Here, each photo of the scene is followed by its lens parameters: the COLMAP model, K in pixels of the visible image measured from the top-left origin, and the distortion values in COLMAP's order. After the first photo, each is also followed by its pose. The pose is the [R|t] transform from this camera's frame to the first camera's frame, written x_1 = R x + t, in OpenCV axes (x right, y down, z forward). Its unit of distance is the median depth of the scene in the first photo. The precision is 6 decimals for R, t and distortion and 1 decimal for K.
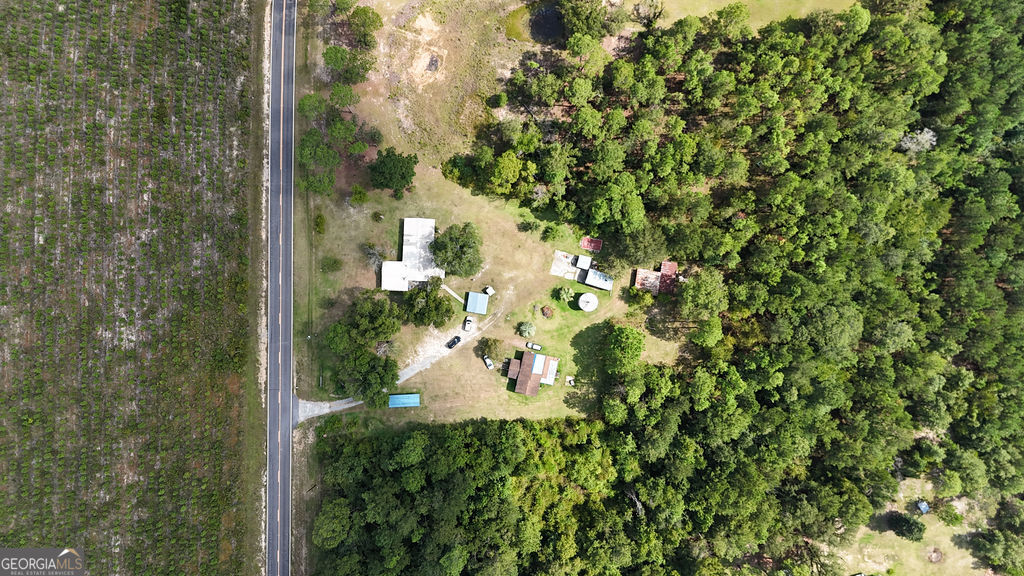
lens RADIAL K [[763.0, 0, 514.9], [0, 763.0, 283.6], [0, 0, 1]] dist [0.073256, -0.081811]
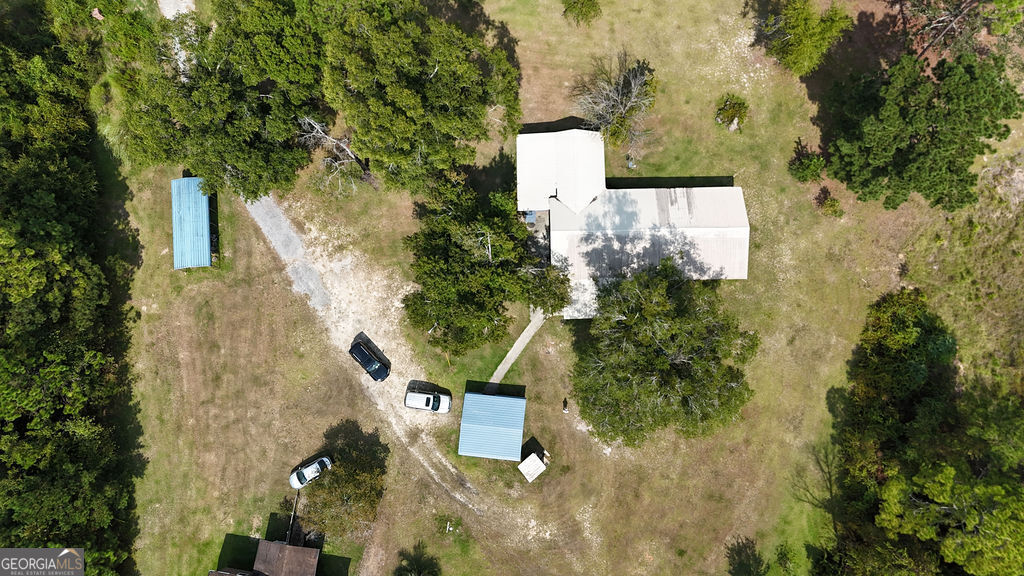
lens RADIAL K [[763.0, 0, 509.7], [0, 763.0, 281.3], [0, 0, 1]] dist [0.073256, -0.081811]
pose [[0.055890, 0.985406, -0.160781, -0.057966], [-0.997846, 0.060669, 0.024962, 0.006558], [0.034352, 0.159039, 0.986674, 0.681077]]
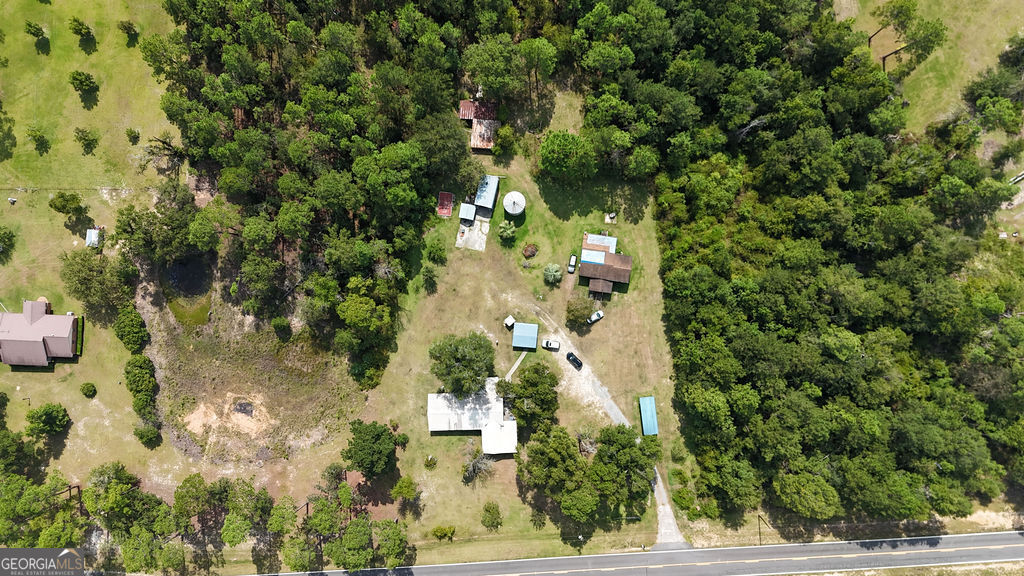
lens RADIAL K [[763.0, 0, 512.7], [0, 763.0, 283.9], [0, 0, 1]] dist [0.073256, -0.081811]
pose [[-0.071236, -0.997371, 0.013278, -0.002904], [0.997324, -0.071439, -0.015538, 0.029134], [0.016445, 0.012136, 0.999791, 0.167936]]
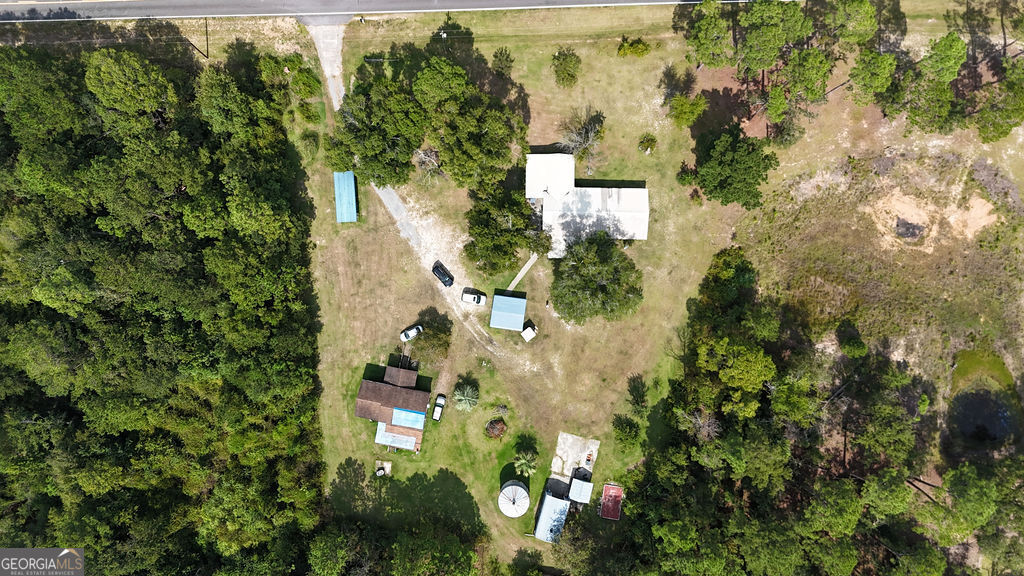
lens RADIAL K [[763.0, 0, 510.6], [0, 763.0, 284.5], [0, 0, 1]] dist [0.073256, -0.081811]
pose [[0.023021, 0.999588, -0.017140, -0.062157], [-0.999173, 0.023579, 0.033116, 0.003107], [0.033507, 0.016363, 0.999305, 0.400451]]
